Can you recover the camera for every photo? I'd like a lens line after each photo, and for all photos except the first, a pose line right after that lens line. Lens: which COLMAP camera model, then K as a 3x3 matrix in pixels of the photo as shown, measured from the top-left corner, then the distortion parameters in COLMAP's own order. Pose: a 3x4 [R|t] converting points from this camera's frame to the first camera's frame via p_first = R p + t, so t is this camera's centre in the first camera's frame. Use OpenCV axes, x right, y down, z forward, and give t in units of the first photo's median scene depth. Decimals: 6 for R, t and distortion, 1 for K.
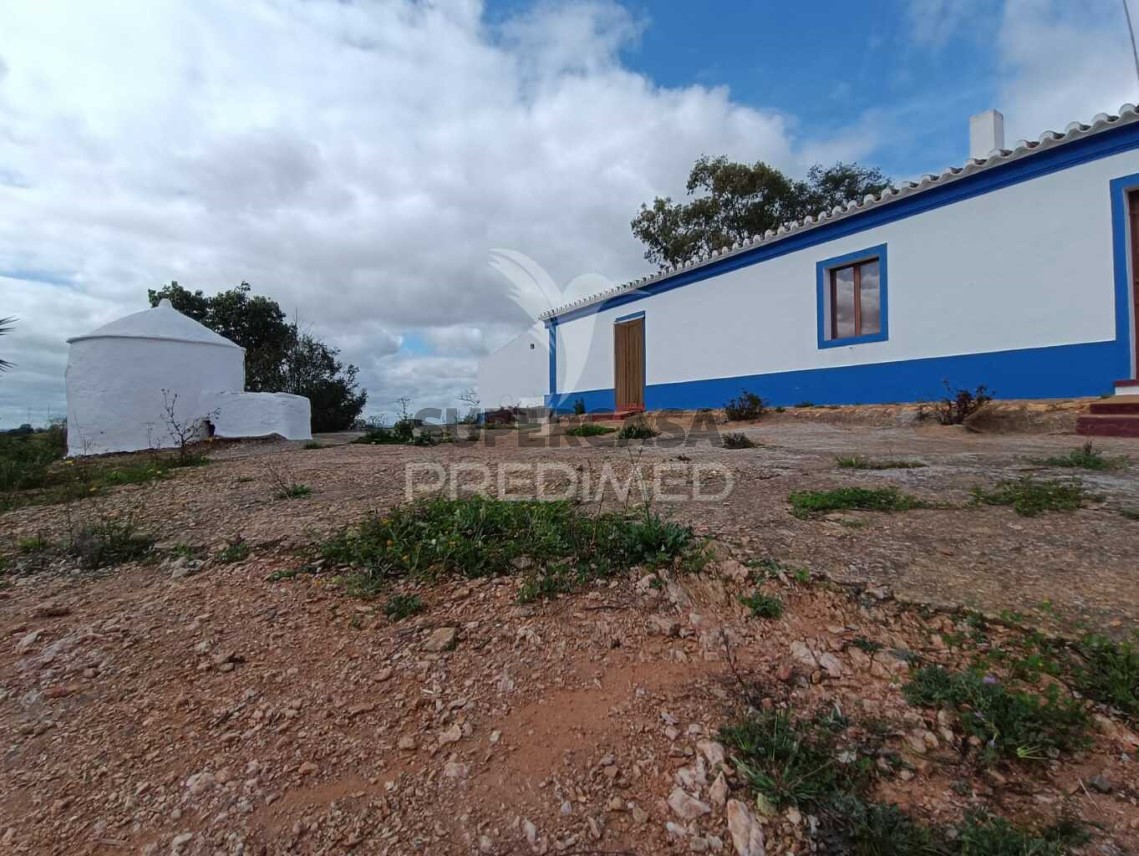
lens RADIAL K [[553.5, 0, 574.0], [0, 553.5, 419.5], [0, 0, 1]] dist [-0.009816, 0.000374]
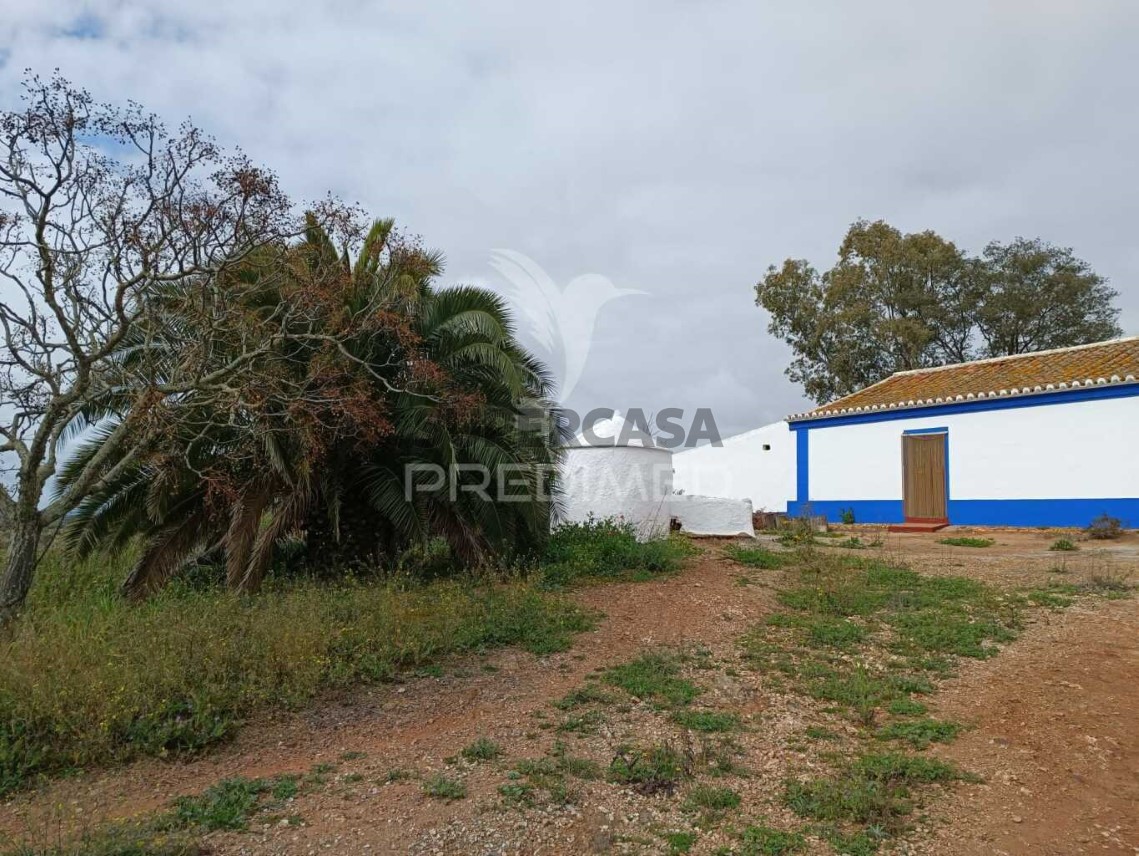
lens RADIAL K [[815.1, 0, 570.1], [0, 815.1, 427.2], [0, 0, 1]] dist [0.054246, -0.047495]
pose [[0.997491, 0.048487, 0.051572, -2.569433], [-0.042149, 0.992167, -0.117595, 0.056668], [-0.056870, 0.115126, 0.991722, -1.902245]]
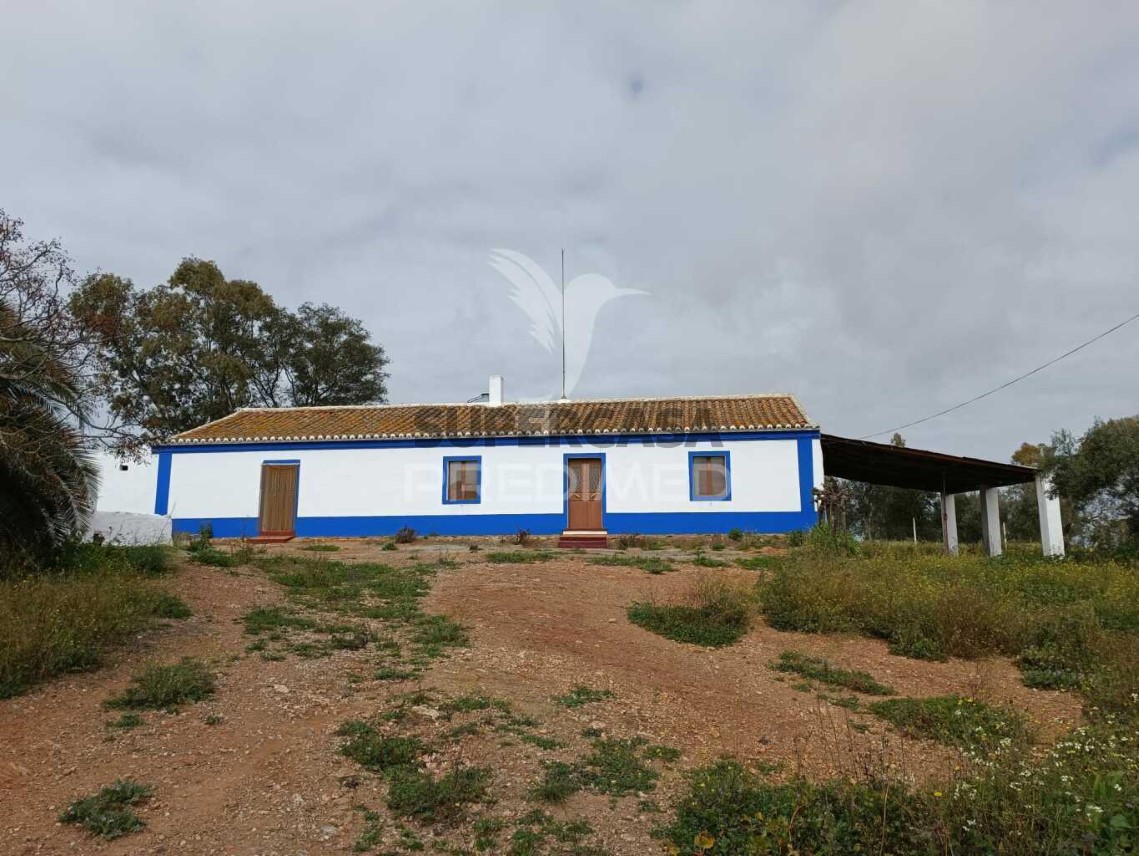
lens RADIAL K [[834.0, 0, 565.4], [0, 834.0, 429.5], [0, 0, 1]] dist [0.081321, -0.063155]
pose [[0.621751, 0.132962, 0.771846, -4.029740], [-0.007273, 0.986422, -0.164067, 0.216380], [-0.783181, 0.096395, 0.614276, -2.834822]]
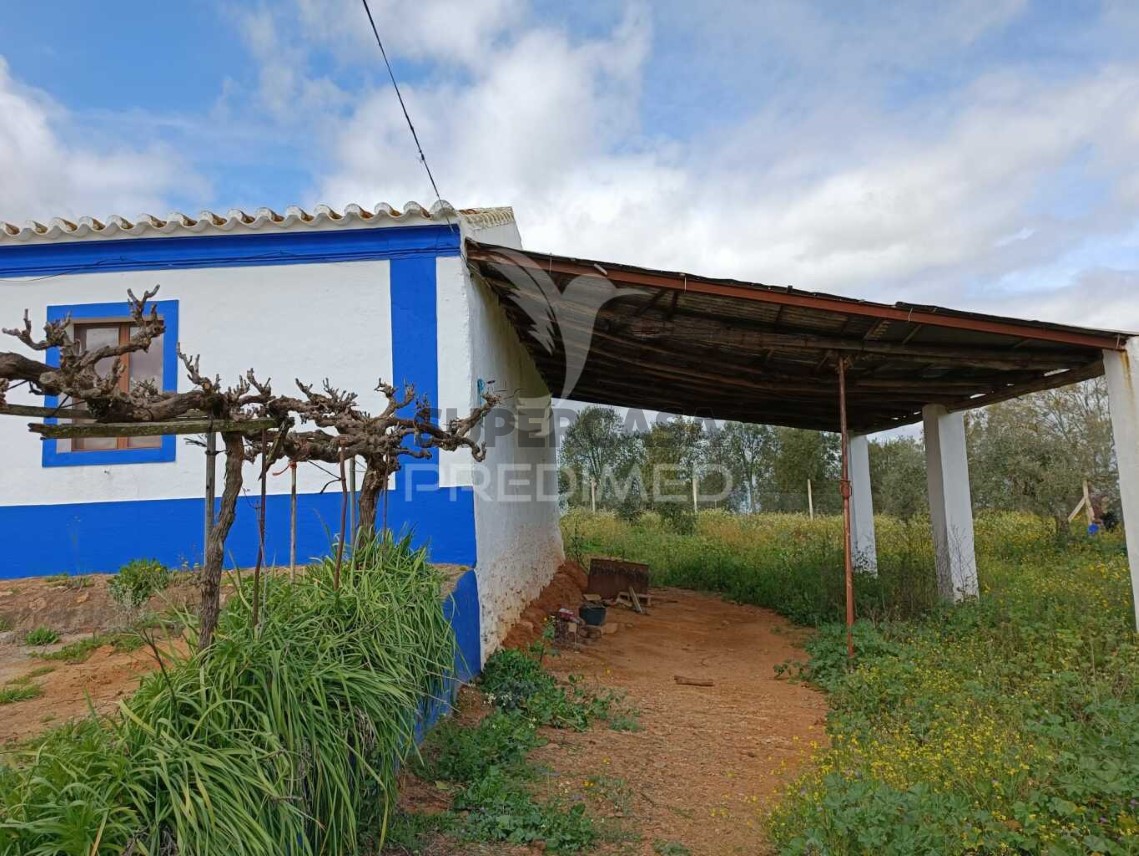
lens RADIAL K [[816.3, 0, 574.0], [0, 816.3, 441.7], [0, 0, 1]] dist [0.049019, -0.044262]
pose [[0.554308, 0.073710, 0.829042, 1.361133], [0.028639, 0.993792, -0.107507, -0.168736], [-0.831819, 0.083334, 0.548755, -1.504625]]
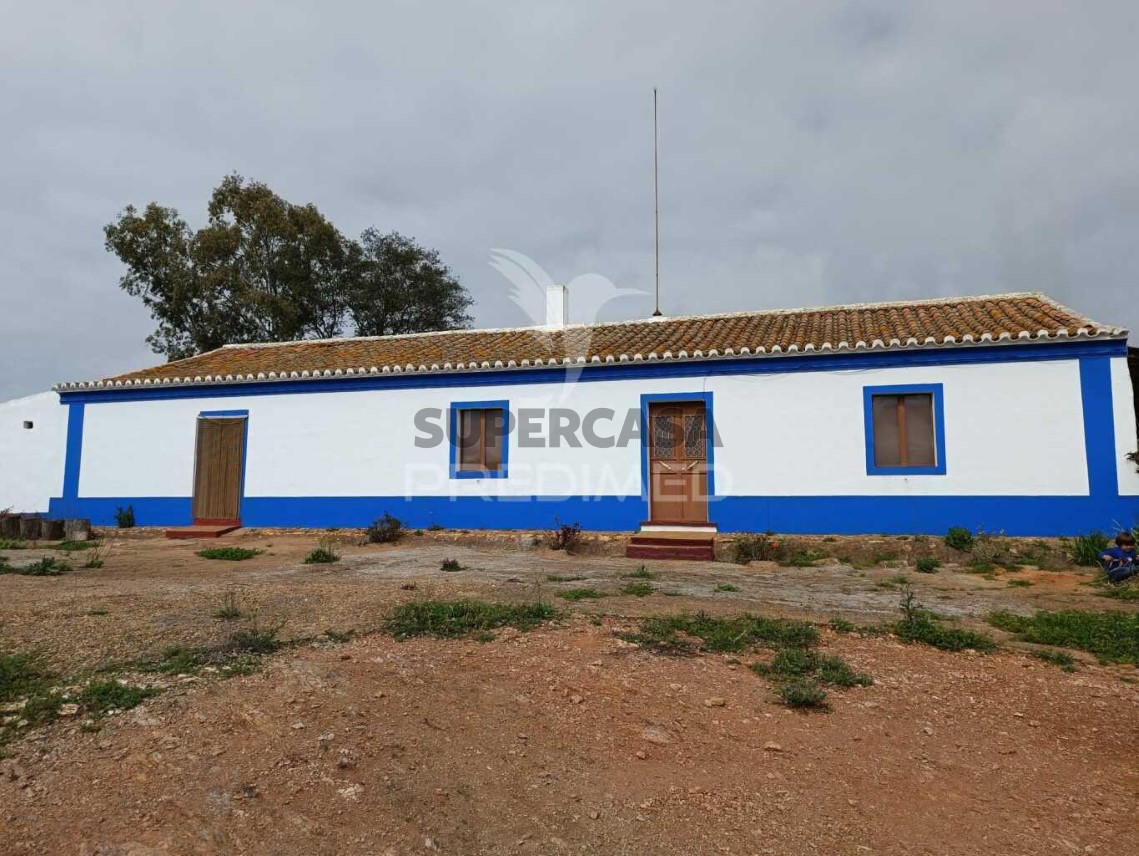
lens RADIAL K [[815.1, 0, 570.1], [0, 815.1, 427.2], [0, 0, 1]] dist [0.054246, -0.047495]
pose [[0.743894, 0.093560, 0.661716, -1.361224], [-0.019040, 0.992717, -0.118956, -0.103890], [-0.668027, 0.075891, 0.740257, -1.140732]]
